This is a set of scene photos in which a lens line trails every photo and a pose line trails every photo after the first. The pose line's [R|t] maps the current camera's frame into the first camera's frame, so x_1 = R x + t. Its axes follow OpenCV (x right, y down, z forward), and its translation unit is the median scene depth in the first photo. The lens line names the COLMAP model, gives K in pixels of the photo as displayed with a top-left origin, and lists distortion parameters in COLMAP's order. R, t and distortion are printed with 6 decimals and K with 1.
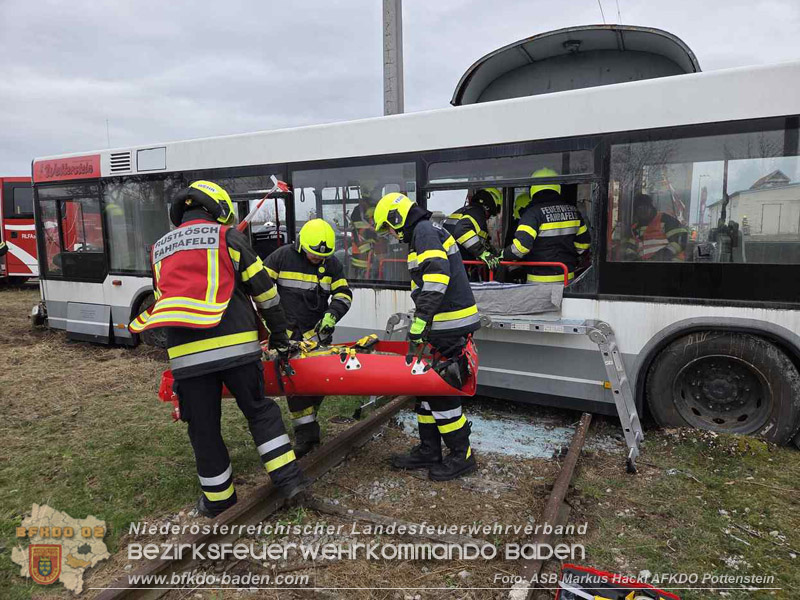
lens RADIAL K [[534.4, 0, 398.6], [0, 534.4, 300.4], [0, 0, 1]] dist [0.063225, -0.040825]
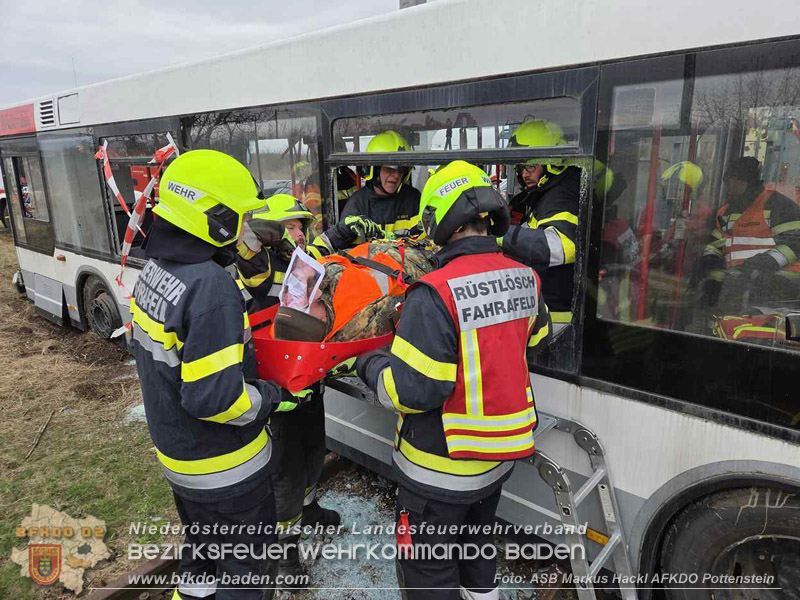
lens RADIAL K [[534.4, 0, 401.2], [0, 534.4, 298.3], [0, 0, 1]] dist [0.063225, -0.040825]
pose [[0.980272, 0.053116, -0.190382, 0.208603], [-0.032397, 0.993367, 0.110331, -0.099744], [0.194980, -0.101987, 0.975490, 0.320234]]
